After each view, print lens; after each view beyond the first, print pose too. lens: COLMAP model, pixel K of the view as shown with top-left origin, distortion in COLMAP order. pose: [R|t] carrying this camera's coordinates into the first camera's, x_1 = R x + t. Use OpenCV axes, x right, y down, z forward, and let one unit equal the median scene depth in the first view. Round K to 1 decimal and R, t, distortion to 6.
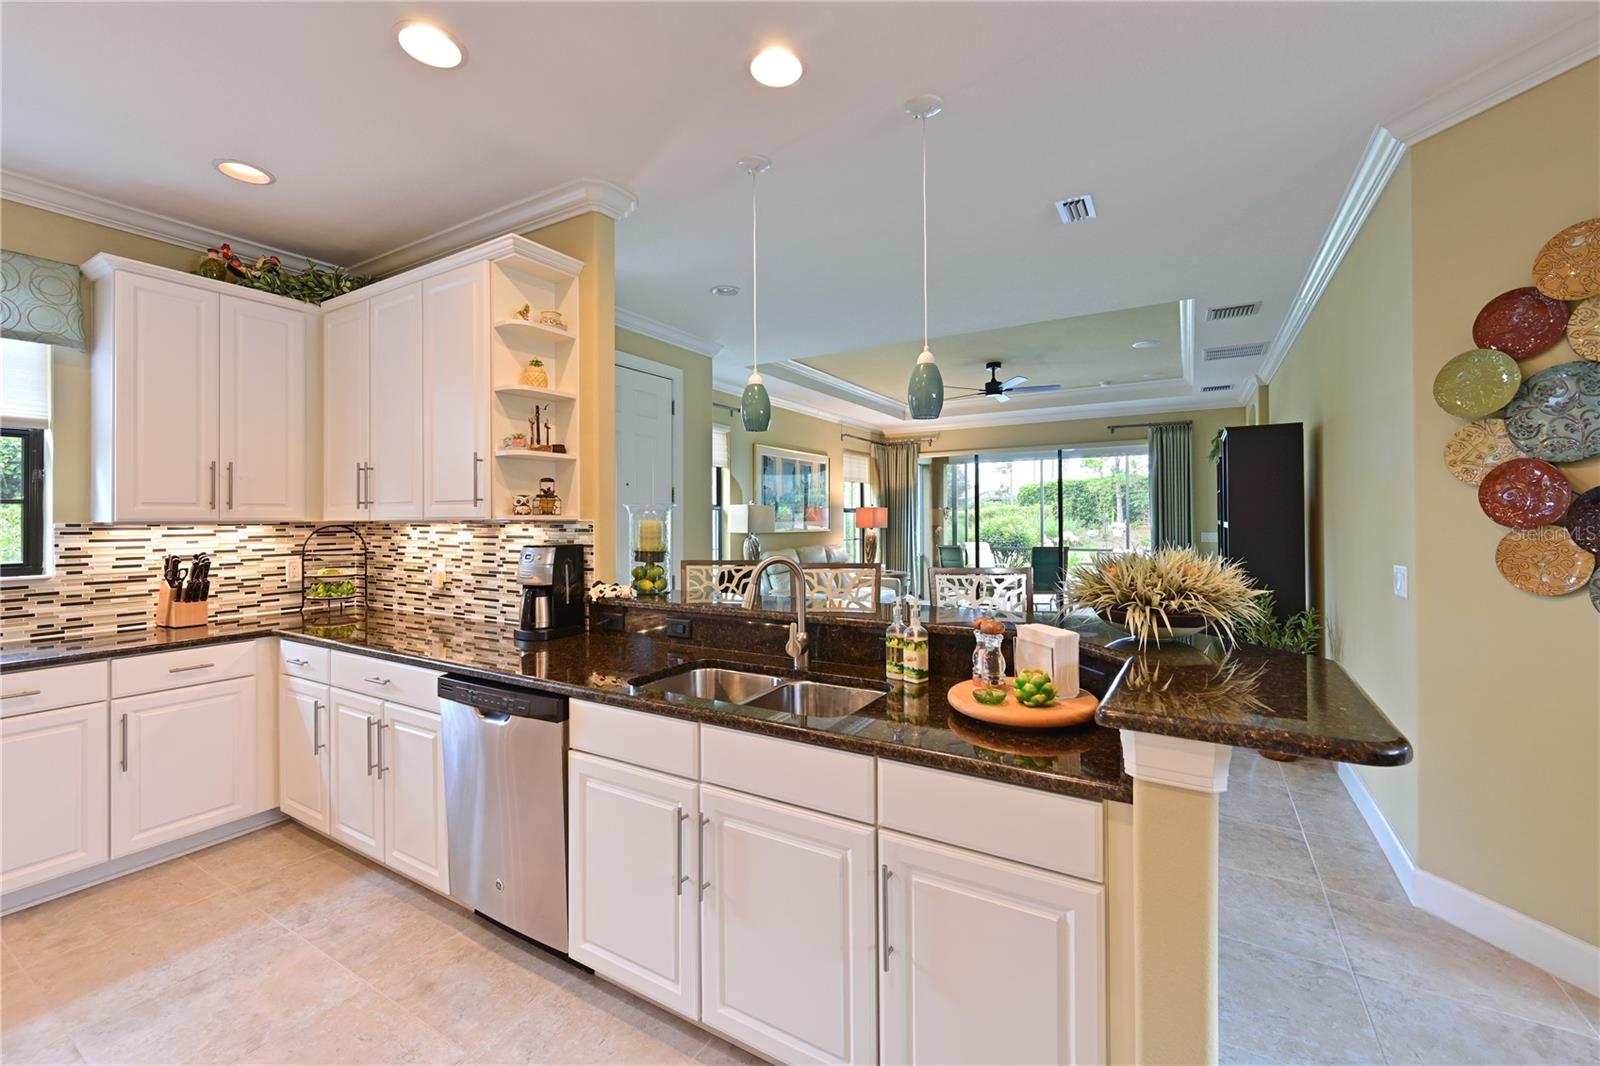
lens RADIAL K [[649.5, 0, 804.4], [0, 649.5, 514.2], [0, 0, 1]] dist [-0.000132, 0.000127]
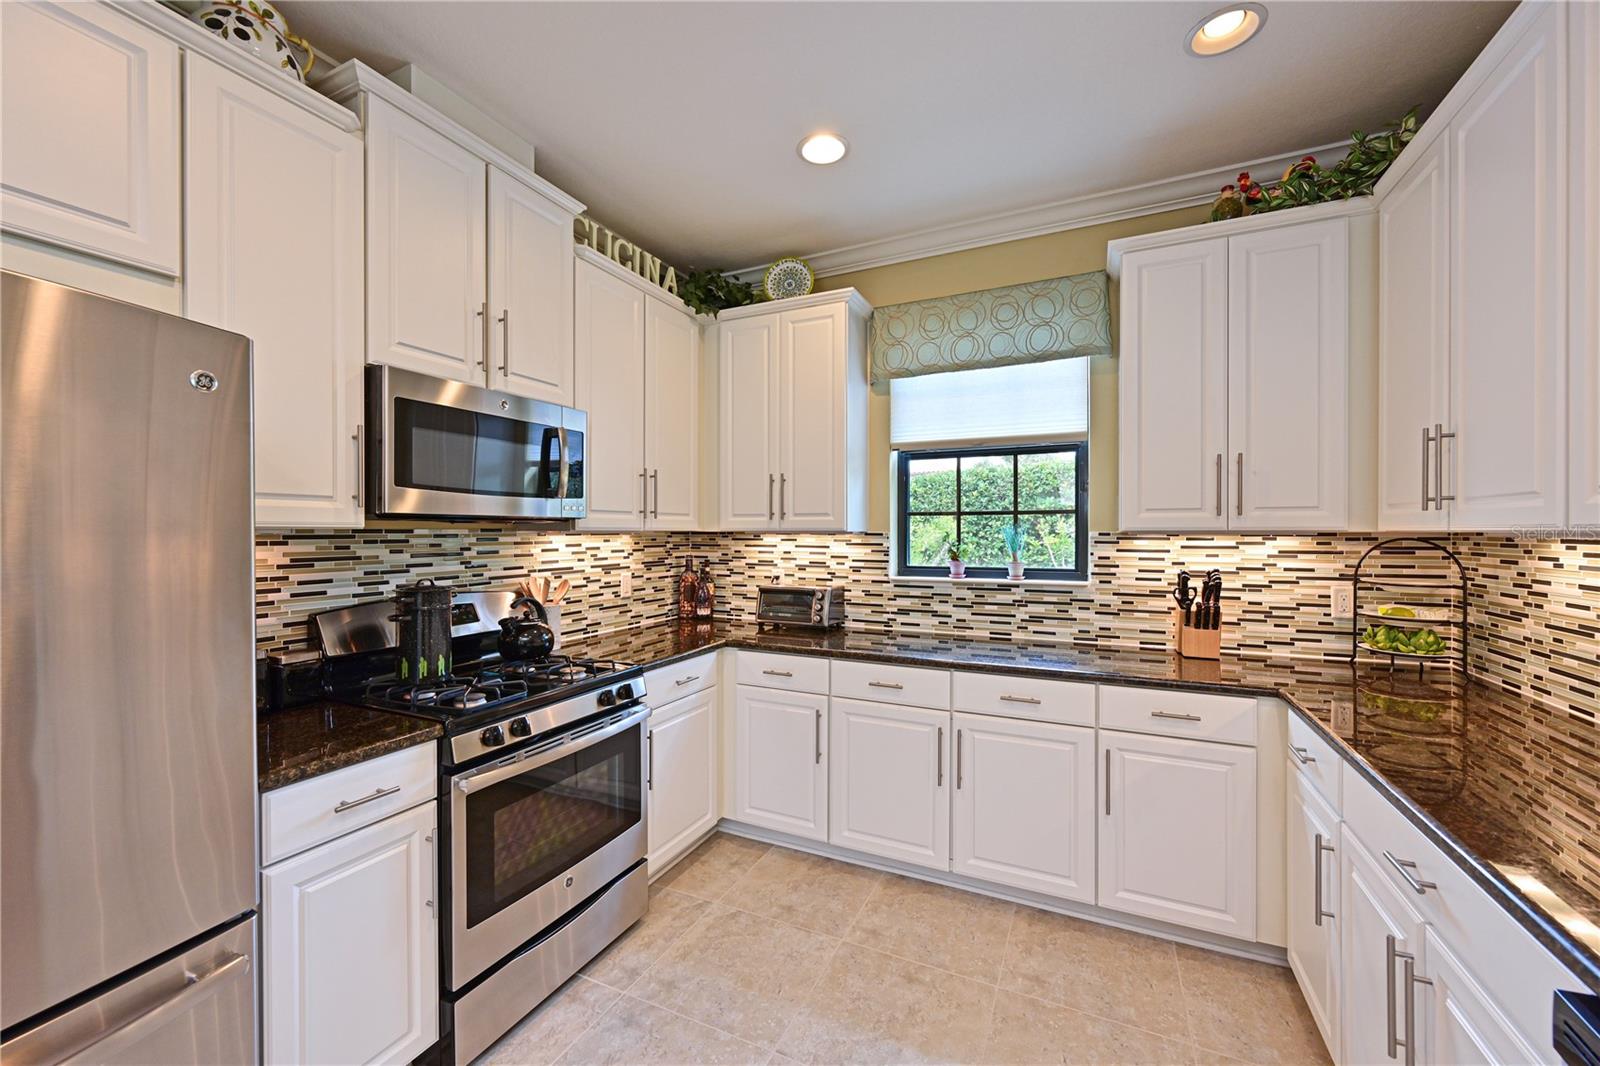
lens RADIAL K [[627.1, 0, 796.6], [0, 627.1, 533.7], [0, 0, 1]] dist [-0.001042, 0.000123]
pose [[0.088237, 0.009957, -0.996050, -0.198148], [0.006505, 0.999923, 0.010572, 0.002860], [0.996078, -0.007412, 0.088165, 0.417717]]
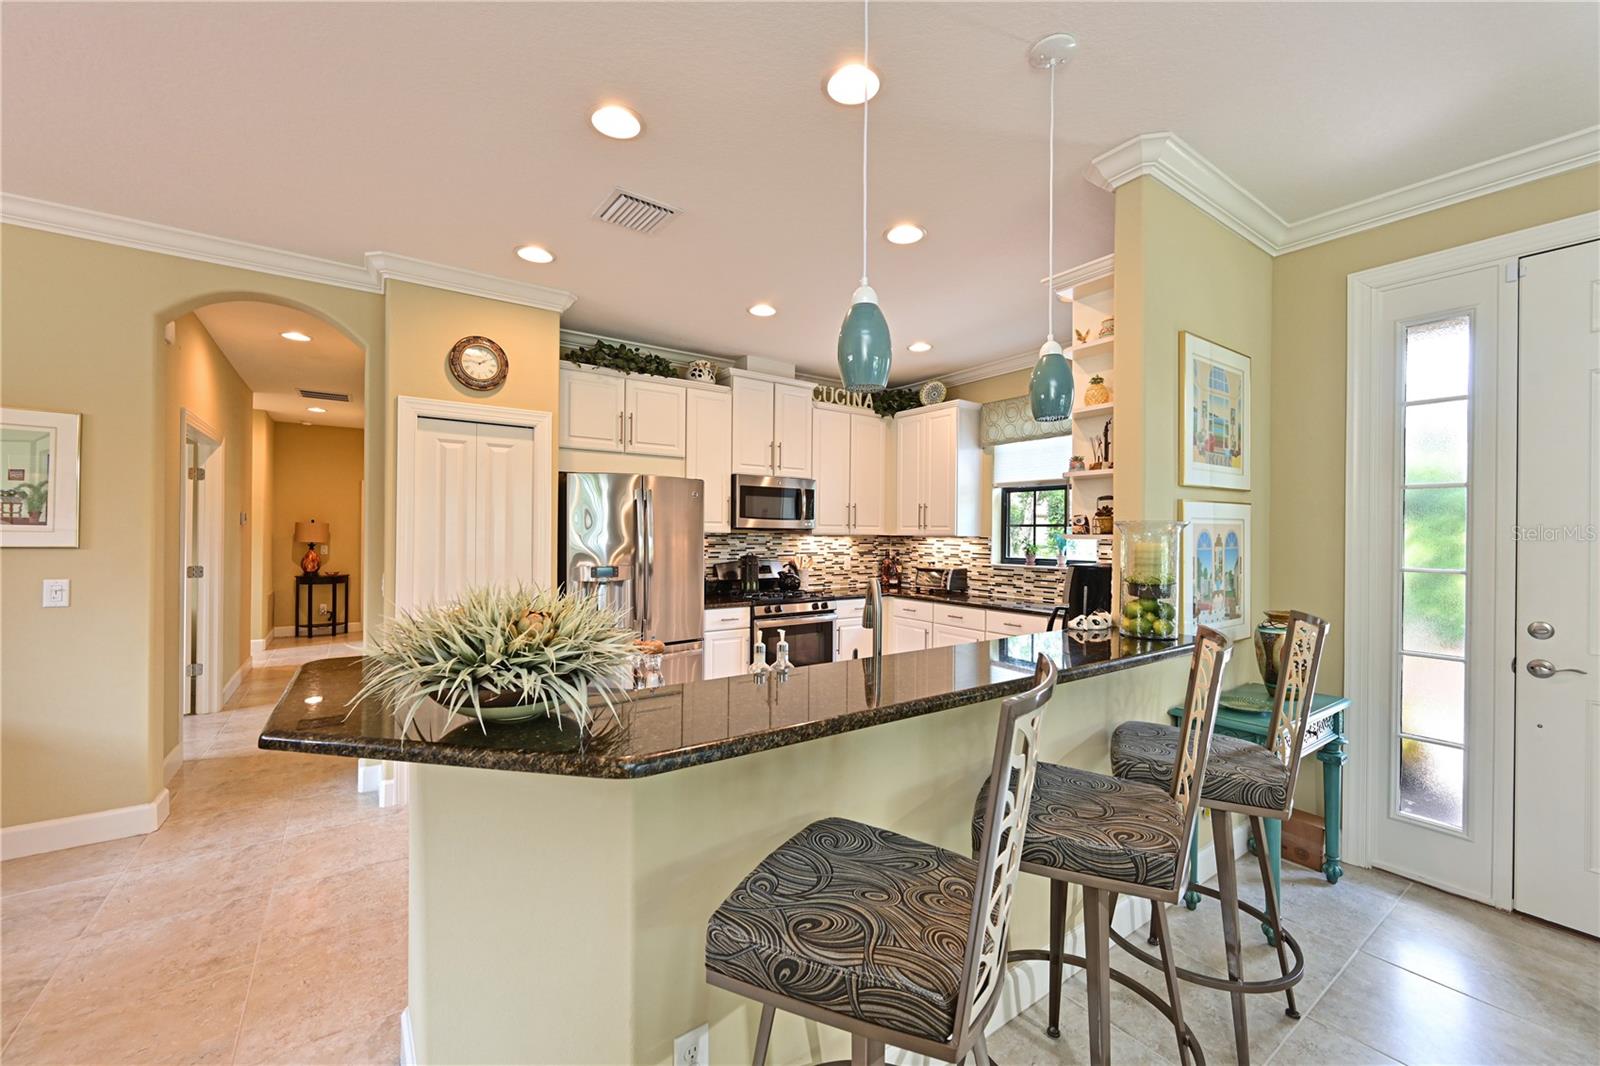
lens RADIAL K [[627.1, 0, 796.6], [0, 627.1, 533.7], [0, 0, 1]] dist [-0.001042, 0.000123]
pose [[-0.410421, 0.003081, -0.911891, 0.580288], [-0.000559, 0.999993, 0.003630, -0.002549], [0.911896, 0.002000, -0.410416, 0.881526]]
